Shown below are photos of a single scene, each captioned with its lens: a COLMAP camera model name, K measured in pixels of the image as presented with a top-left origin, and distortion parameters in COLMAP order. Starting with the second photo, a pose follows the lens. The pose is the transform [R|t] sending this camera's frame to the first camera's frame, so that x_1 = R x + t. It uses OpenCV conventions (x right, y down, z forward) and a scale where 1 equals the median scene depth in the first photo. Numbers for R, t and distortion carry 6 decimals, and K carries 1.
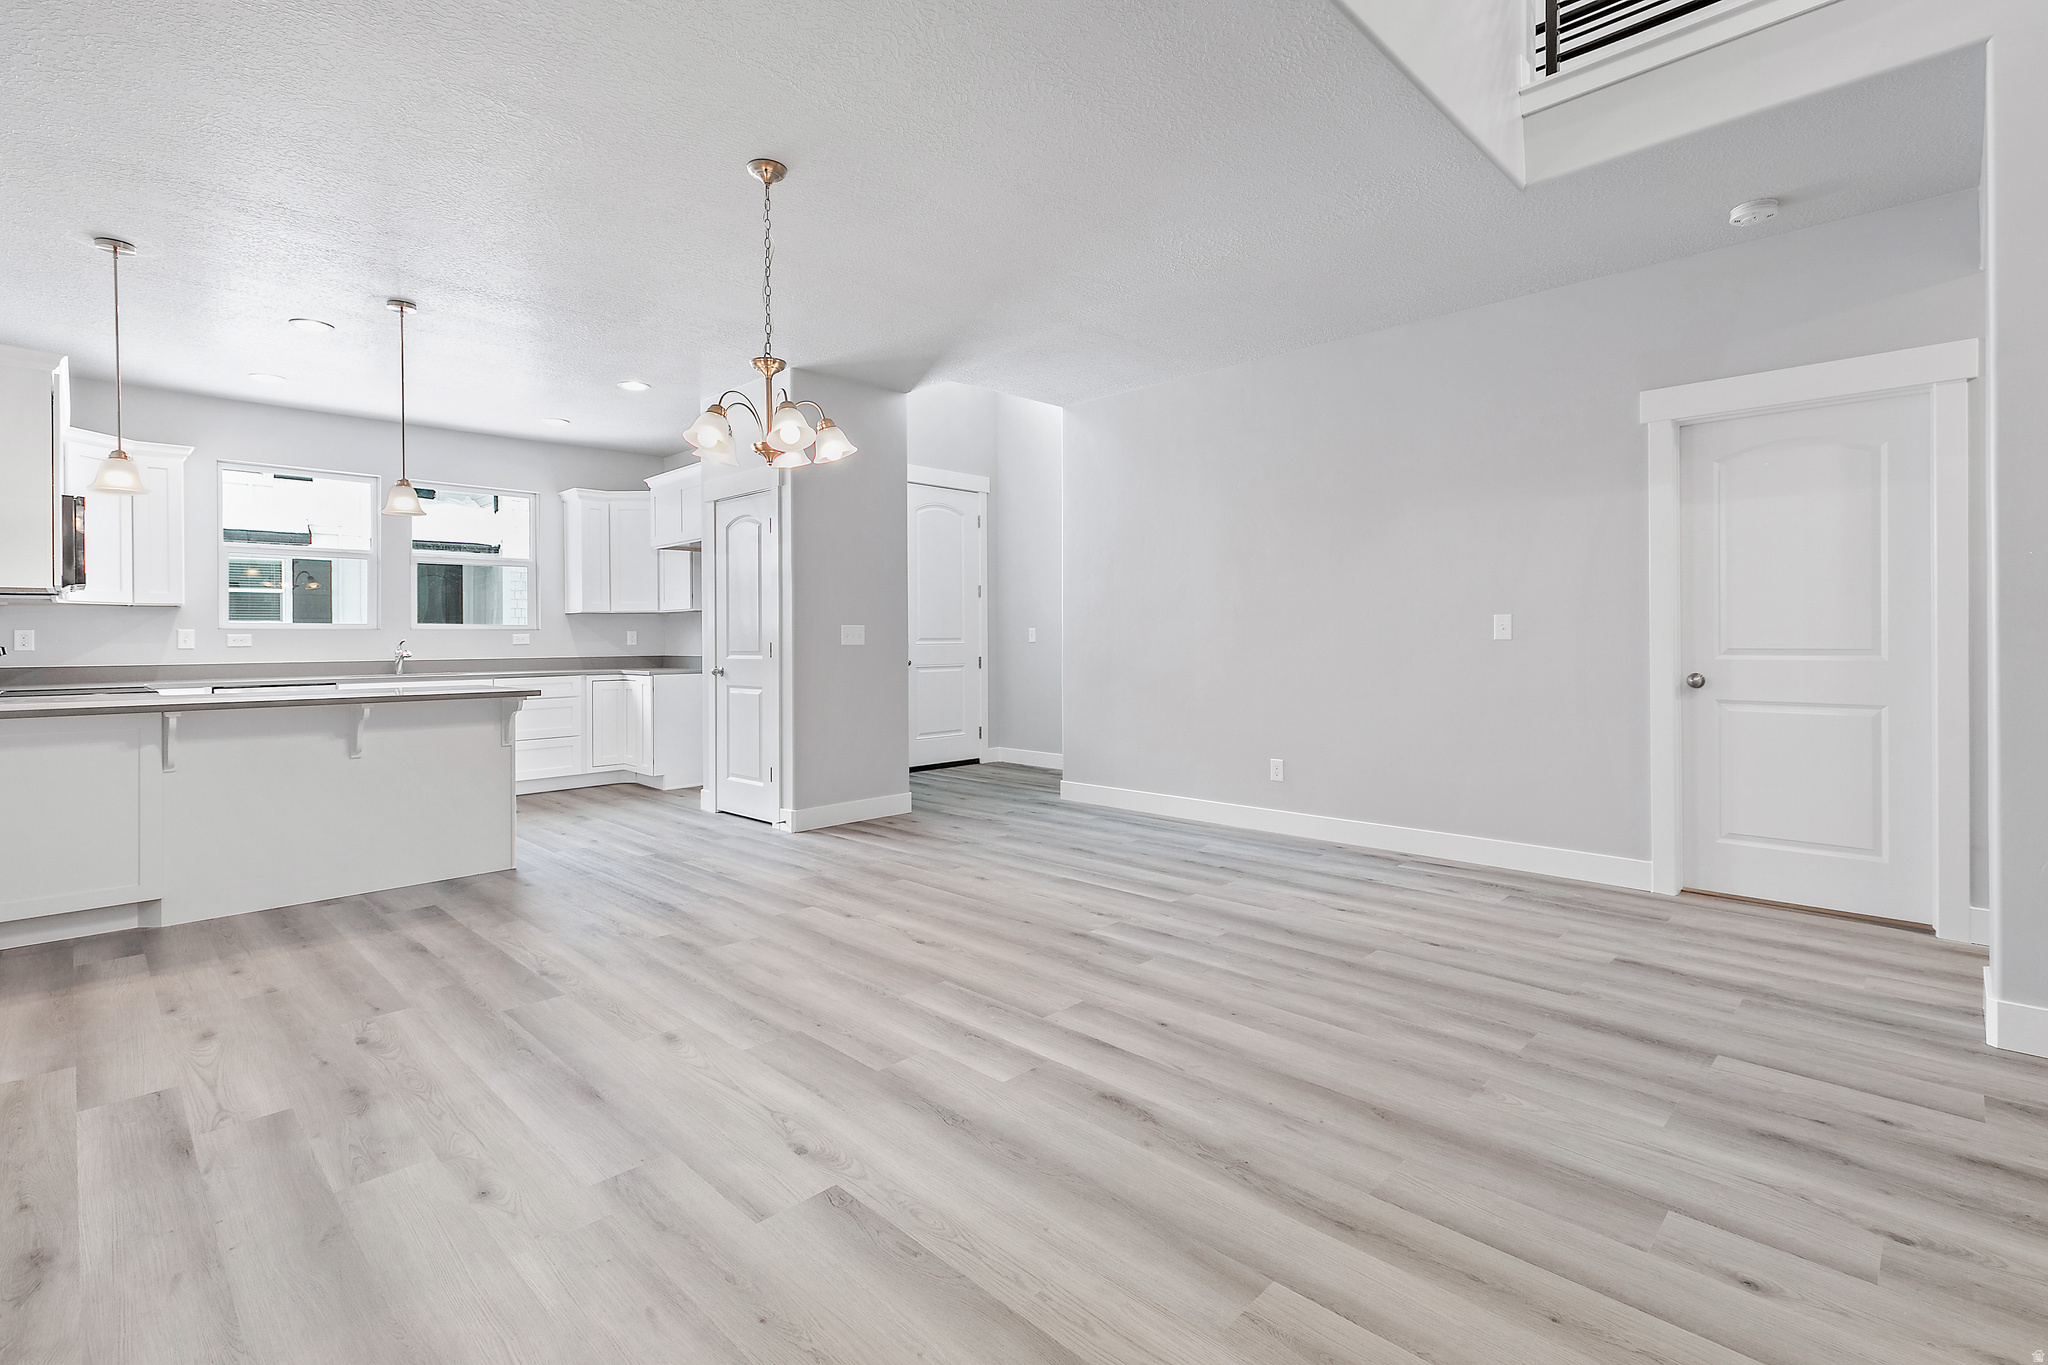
lens RADIAL K [[931.8, 0, 1033.9], [0, 931.8, 646.5], [0, 0, 1]] dist [0.001940, 0.001172]
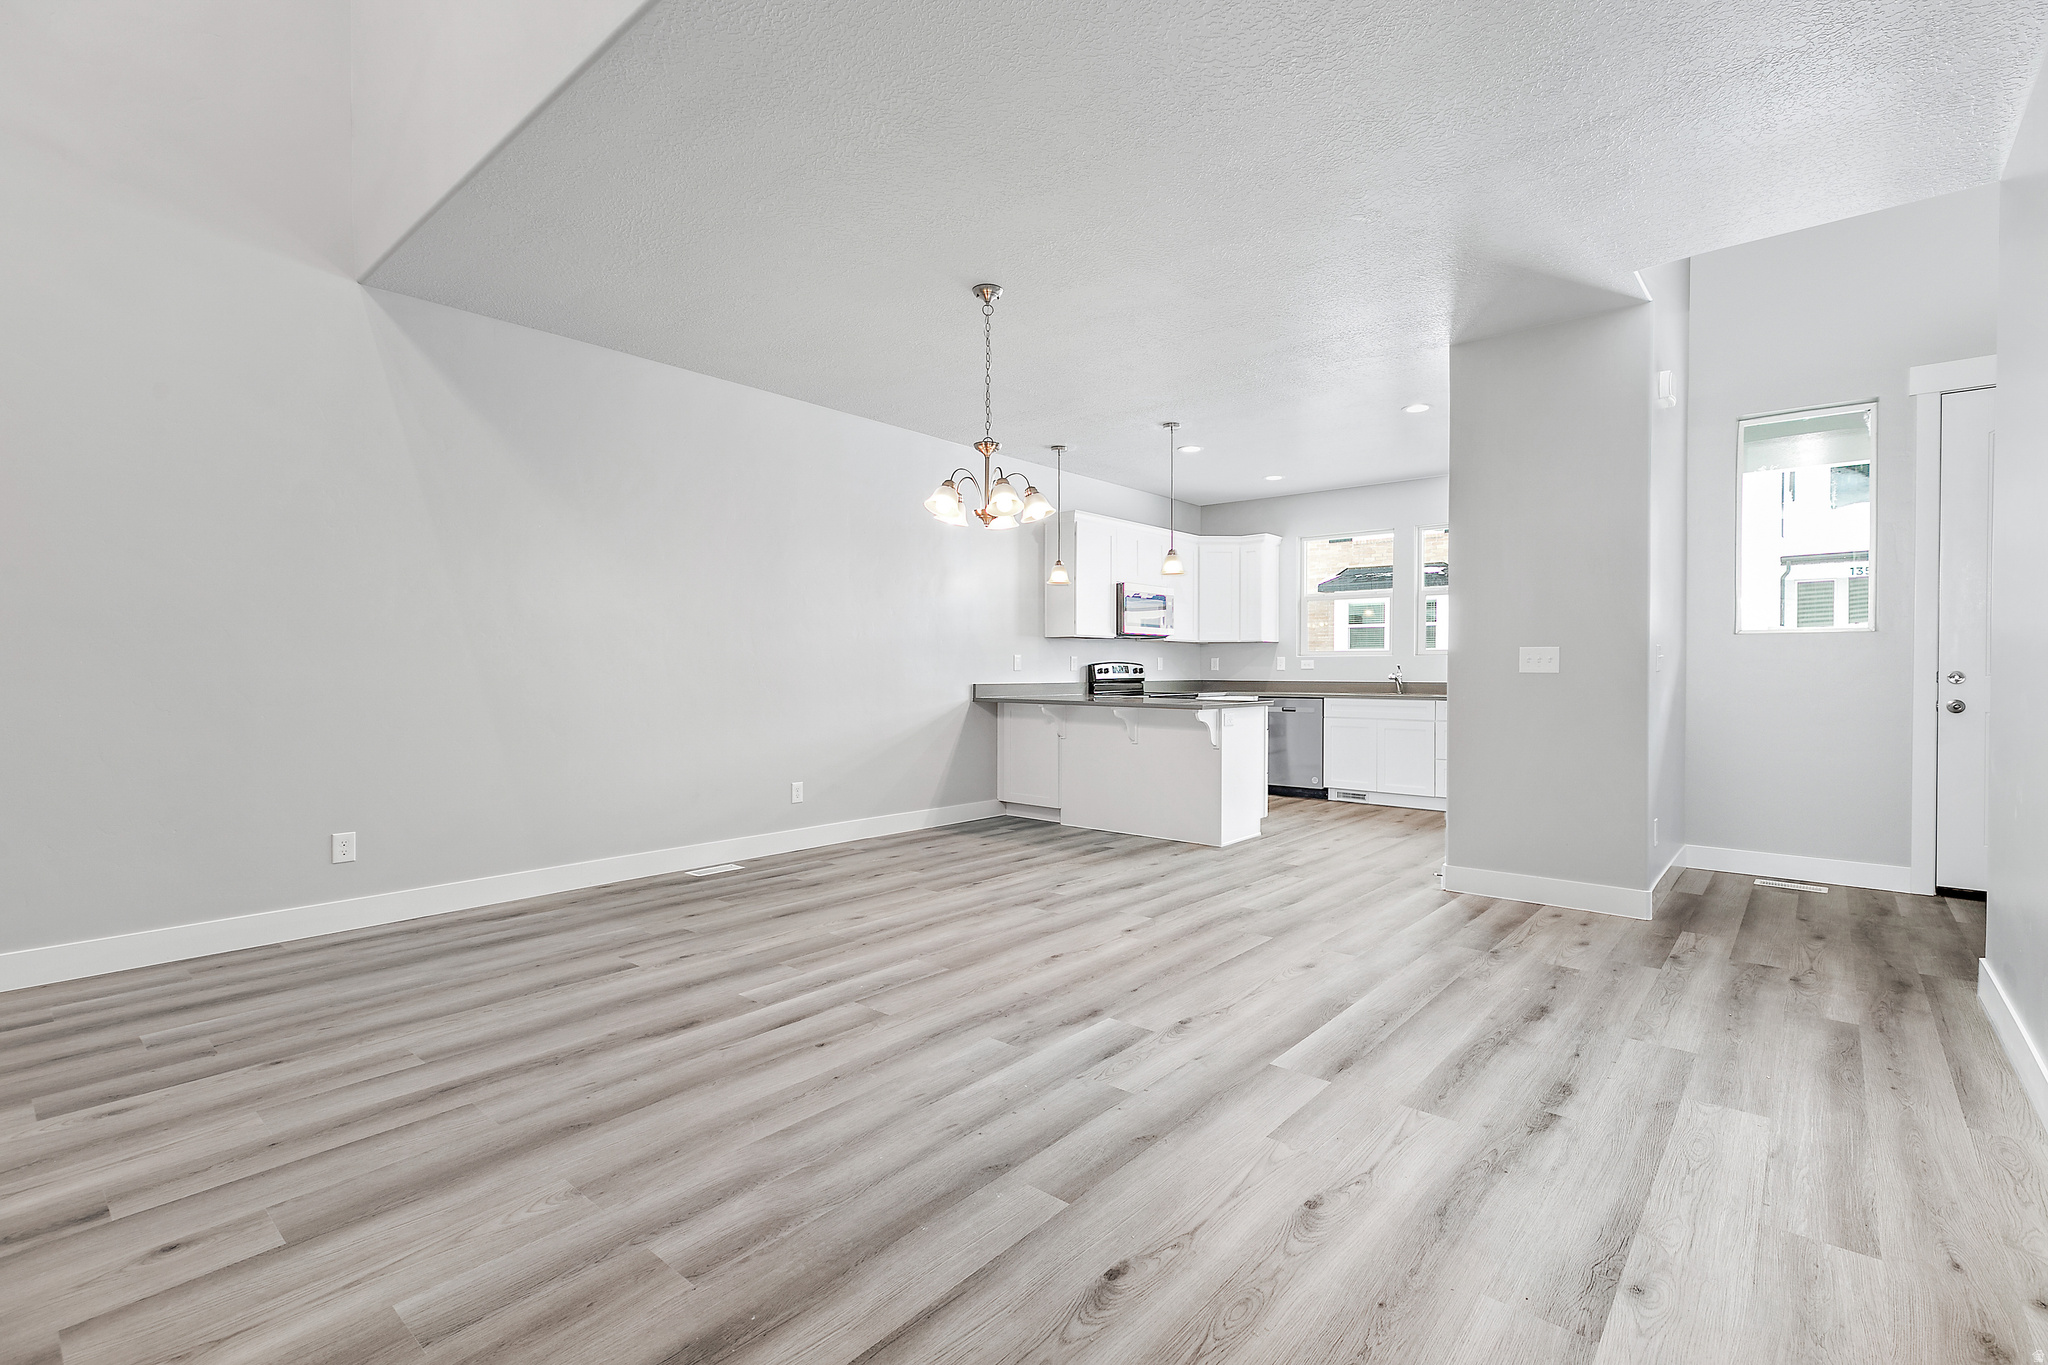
lens RADIAL K [[931.8, 0, 1052.7], [0, 931.8, 683.3], [0, 0, 1]] dist [0.001940, 0.001172]
pose [[0.081776, 0.022154, -0.996404, 0.962891], [-0.008907, 0.999729, 0.021497, -0.010507], [0.996611, 0.007117, 0.081951, 0.965000]]
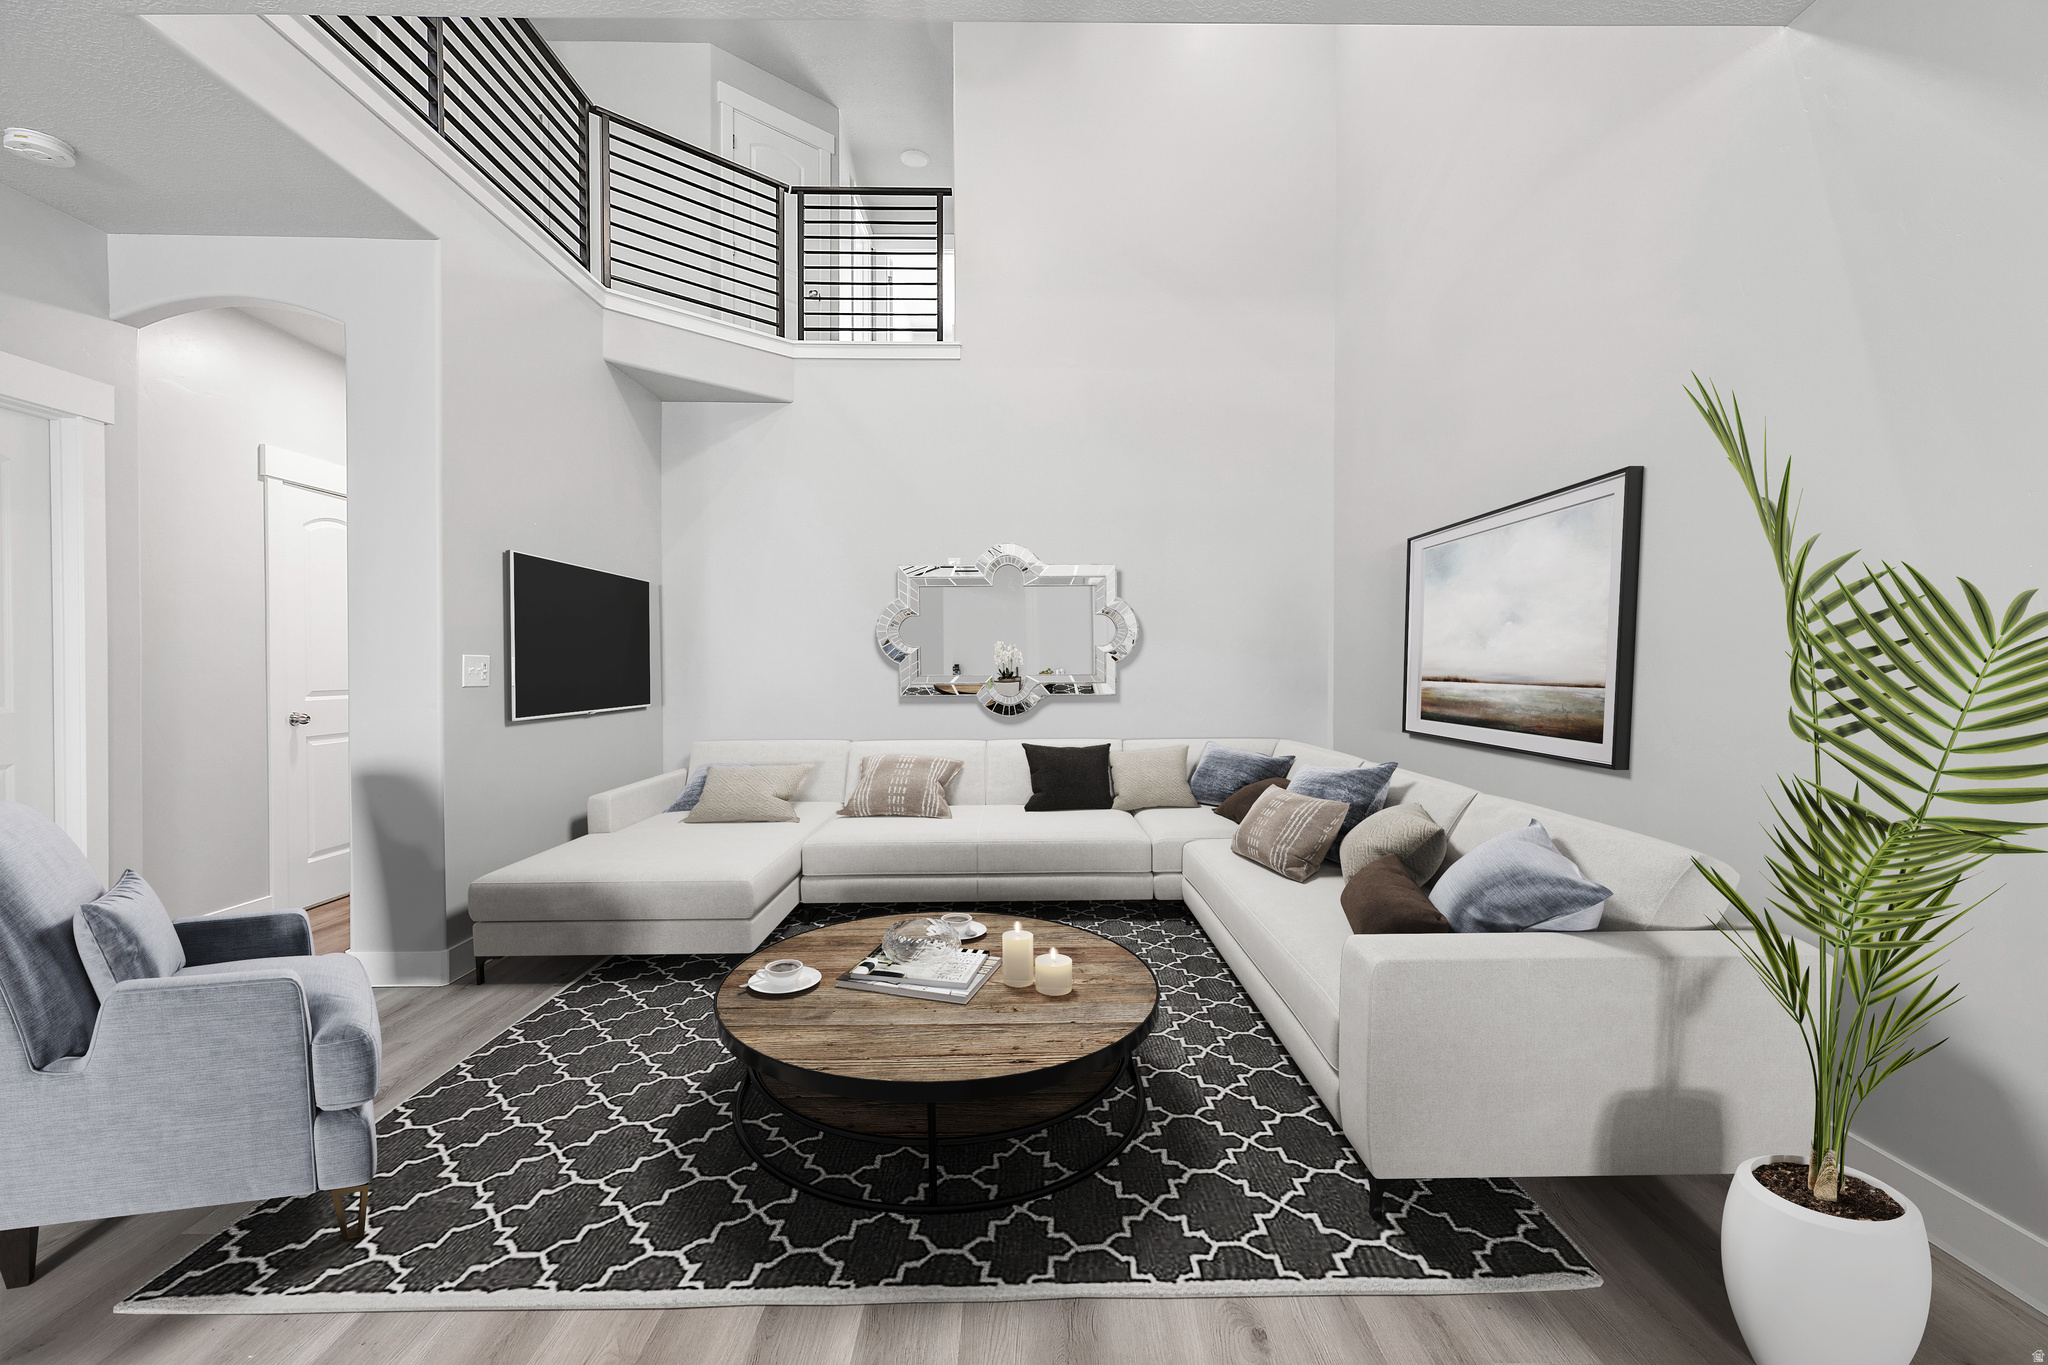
lens RADIAL K [[931.8, 0, 1039.1], [0, 931.8, 687.6], [0, 0, 1]] dist [0.001940, 0.001172]
pose [[-0.712091, -0.008363, 0.702038, -0.411999], [0.008442, 0.999755, 0.020472, -0.019058], [-0.702037, 0.020505, -0.711845, 1.058781]]
